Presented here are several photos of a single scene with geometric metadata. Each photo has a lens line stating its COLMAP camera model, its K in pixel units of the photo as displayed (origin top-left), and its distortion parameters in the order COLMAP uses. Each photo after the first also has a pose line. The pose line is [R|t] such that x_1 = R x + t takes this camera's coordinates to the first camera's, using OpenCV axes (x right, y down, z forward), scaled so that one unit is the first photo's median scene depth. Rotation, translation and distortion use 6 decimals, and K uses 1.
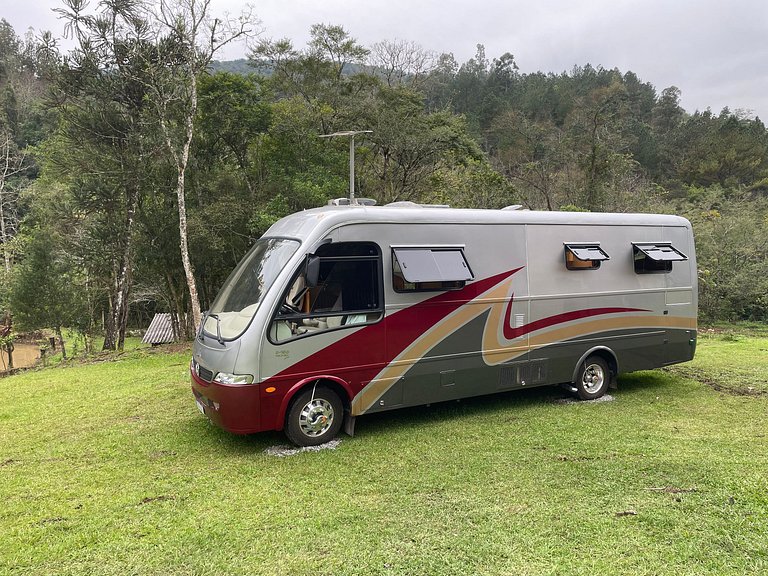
lens RADIAL K [[574.8, 0, 385.9], [0, 574.8, 286.4], [0, 0, 1]] dist [0.084467, -0.099752]
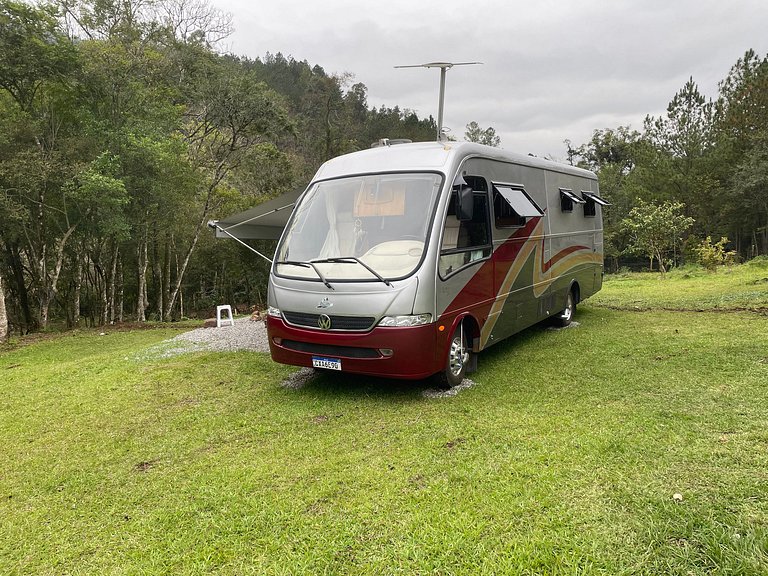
lens RADIAL K [[574.8, 0, 380.3], [0, 574.8, 285.5], [0, 0, 1]] dist [0.084467, -0.099752]
pose [[0.875067, -0.070525, 0.478836, -0.498490], [0.059432, 0.997497, 0.038304, 0.045592], [-0.480339, -0.005060, 0.877069, 0.152290]]
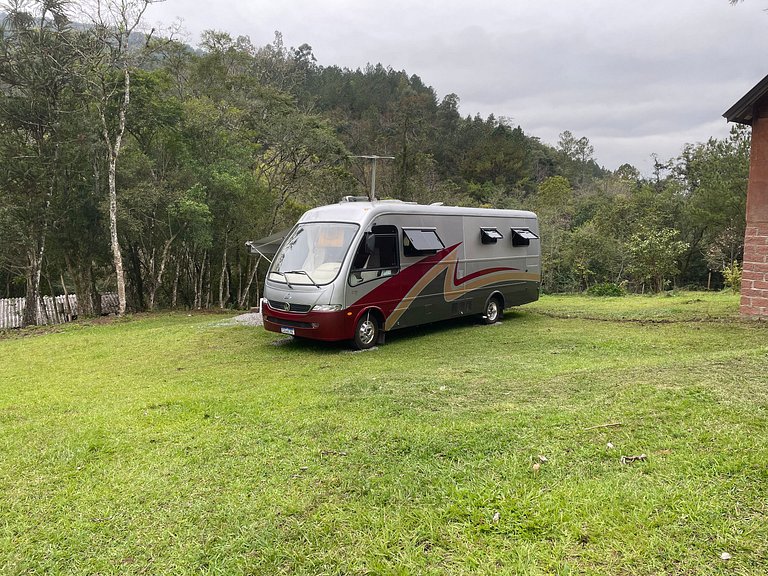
lens RADIAL K [[574.8, 0, 378.6], [0, 574.8, 284.2], [0, 0, 1]] dist [0.084467, -0.099752]
pose [[0.943315, -0.022314, 0.331148, -0.453075], [0.015748, 0.999623, 0.022499, 0.039247], [-0.331525, -0.016009, 0.943311, -0.397191]]
